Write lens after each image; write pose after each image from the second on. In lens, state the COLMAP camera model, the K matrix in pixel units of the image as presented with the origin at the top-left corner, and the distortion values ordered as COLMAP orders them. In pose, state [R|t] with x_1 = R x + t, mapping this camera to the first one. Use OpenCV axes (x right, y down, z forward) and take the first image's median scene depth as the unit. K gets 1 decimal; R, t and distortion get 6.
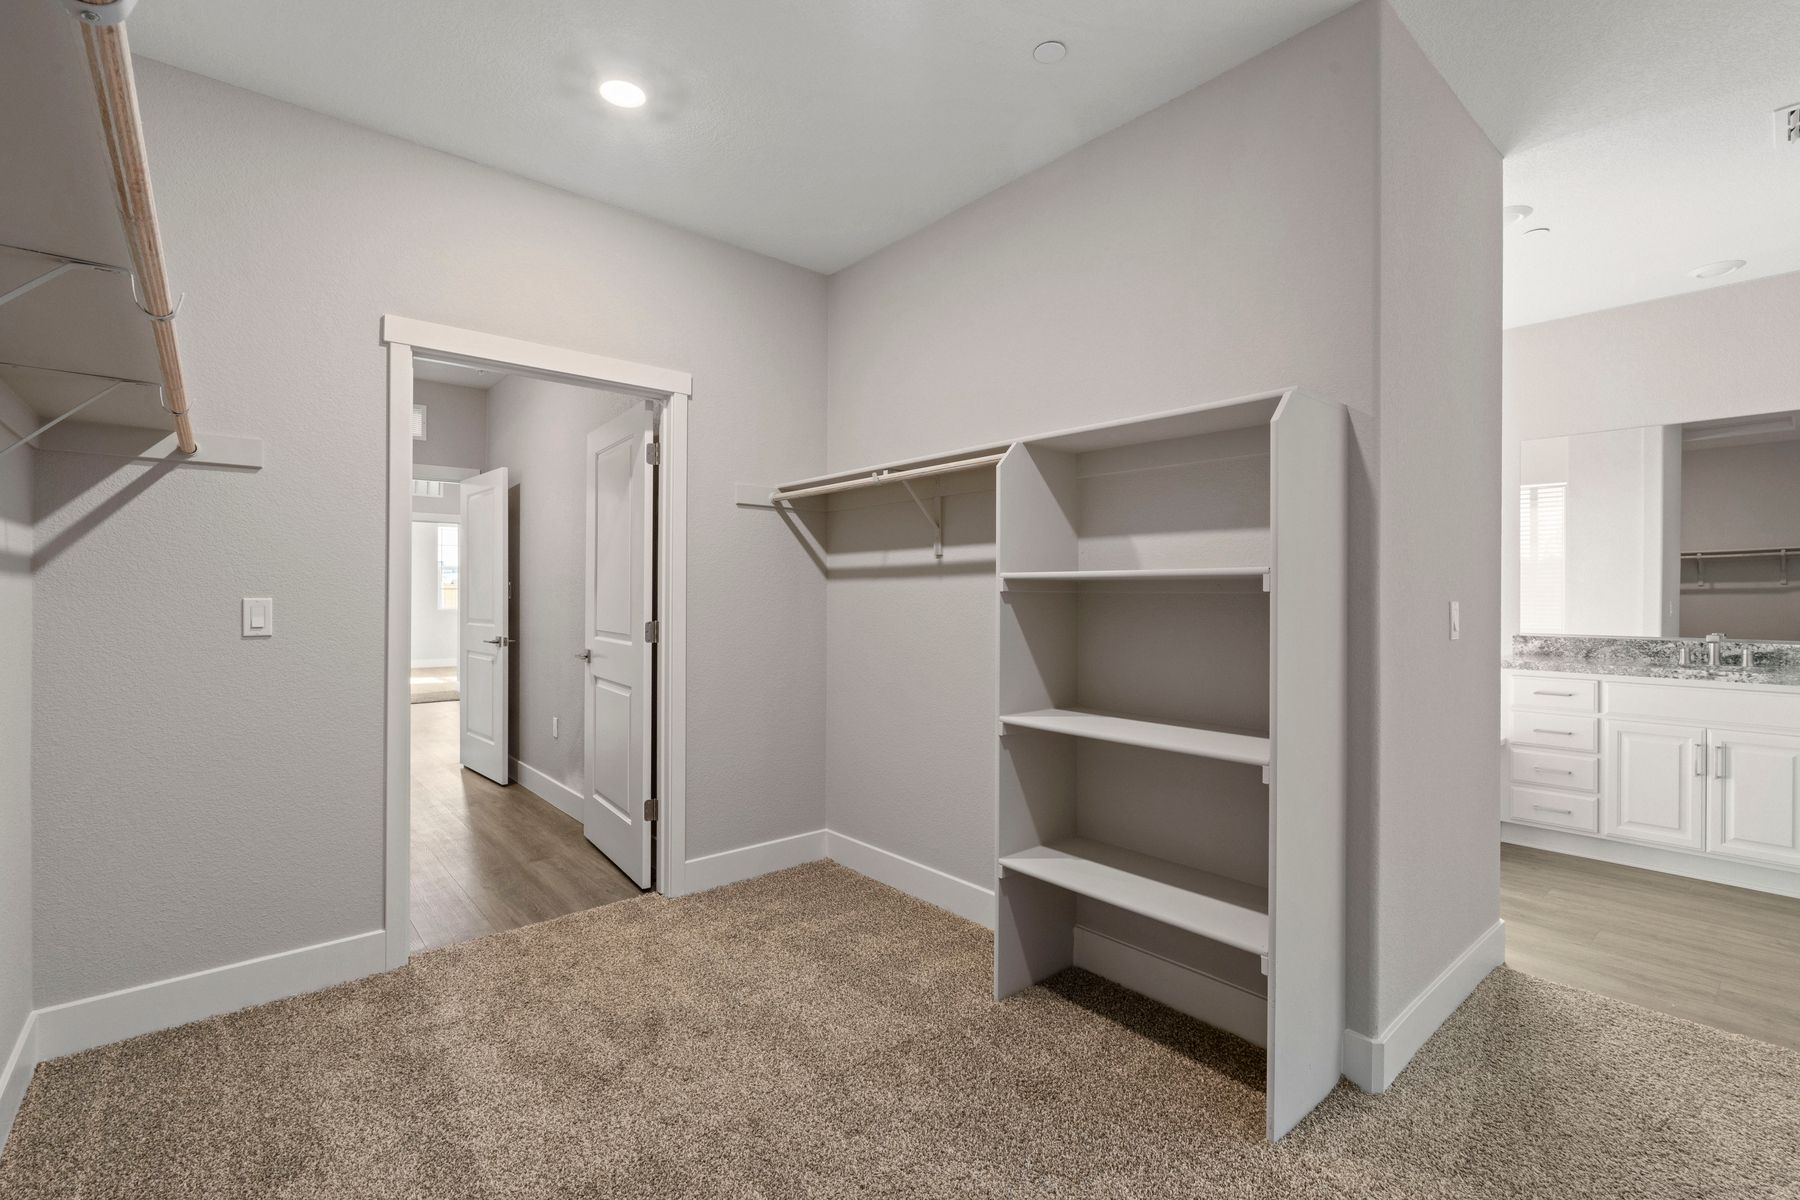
lens RADIAL K [[793.5, 0, 900.0], [0, 793.5, 600.0], [0, 0, 1]] dist [-0.017791, -0.000142]
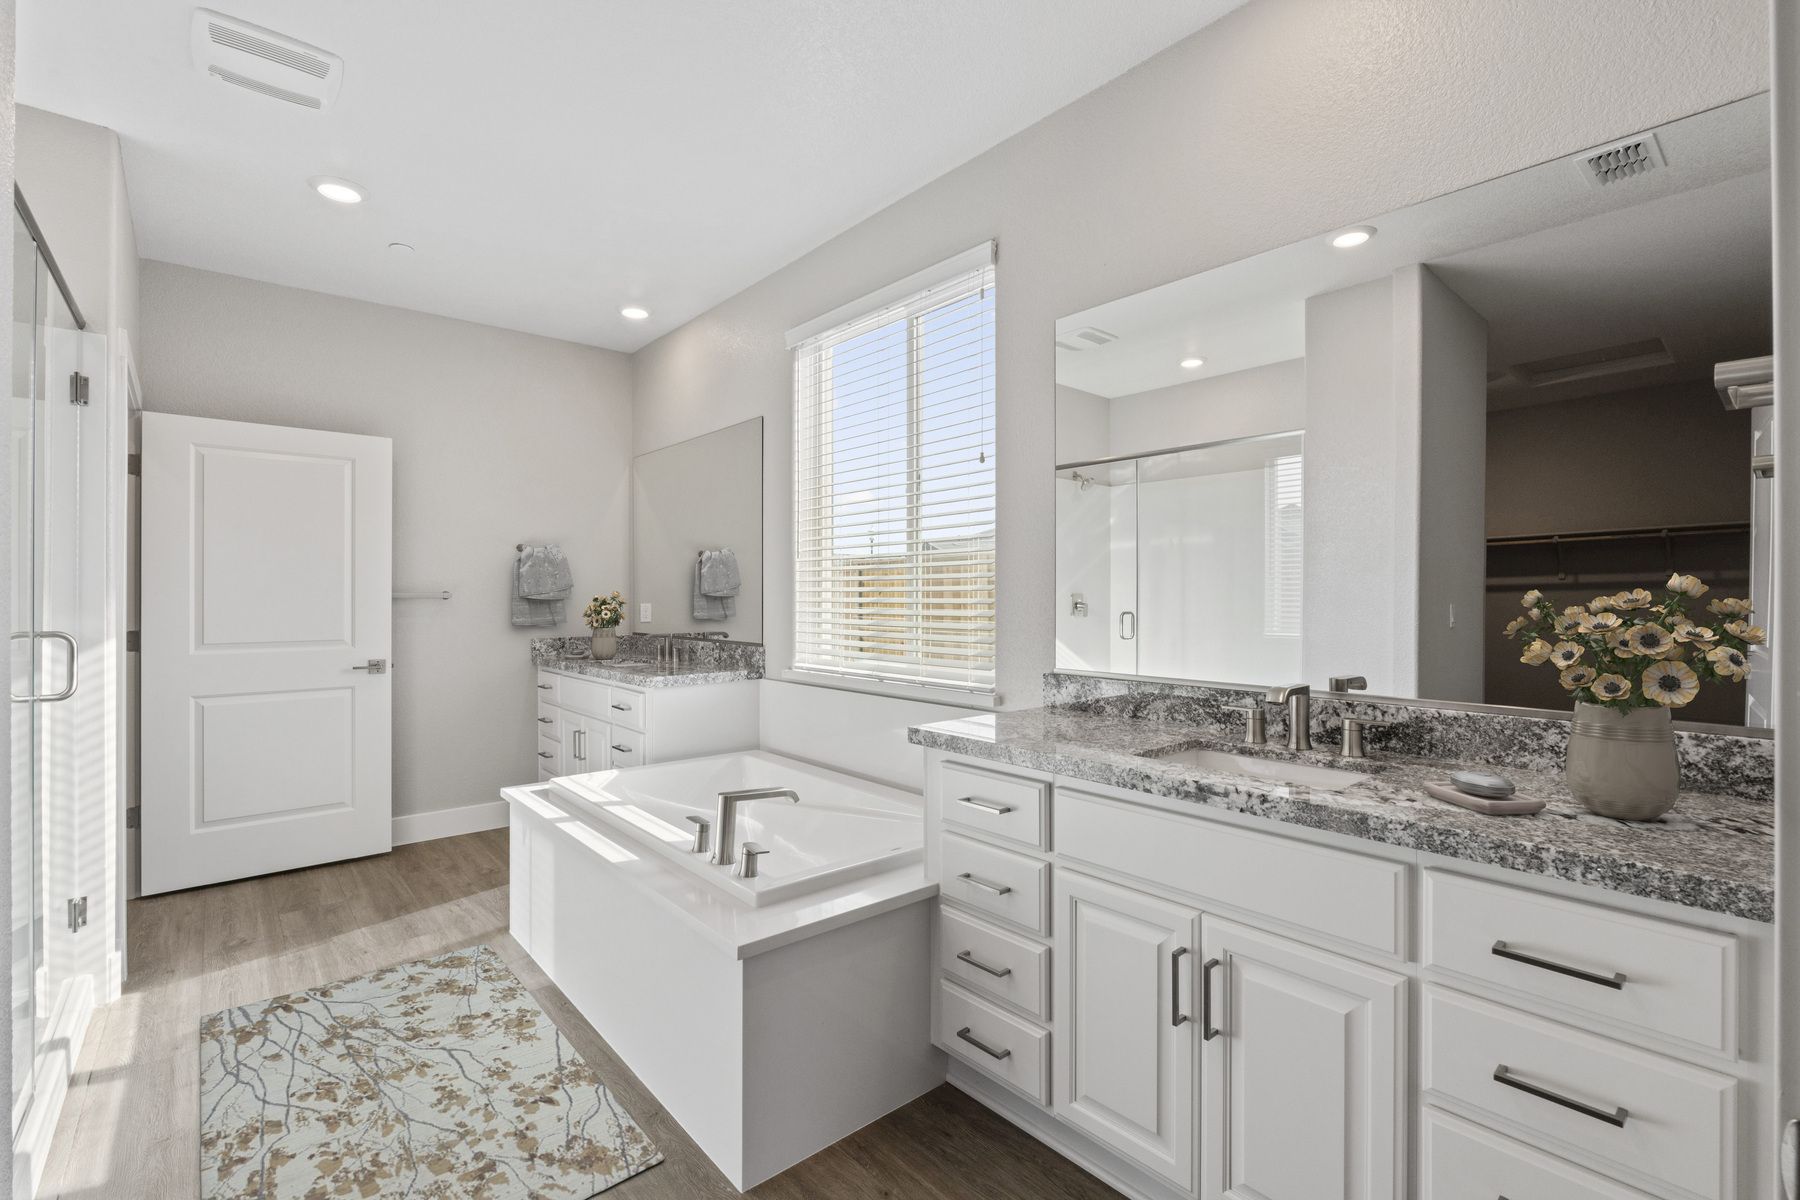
lens RADIAL K [[793.5, 0, 900.0], [0, 793.5, 600.0], [0, 0, 1]] dist [-0.017791, -0.000142]
pose [[0.999936, -0.011280, 0.001089, 0.749760], [0.011284, 0.999931, -0.003209, -0.006423], [-0.001053, 0.003221, 0.999994, 0.485679]]
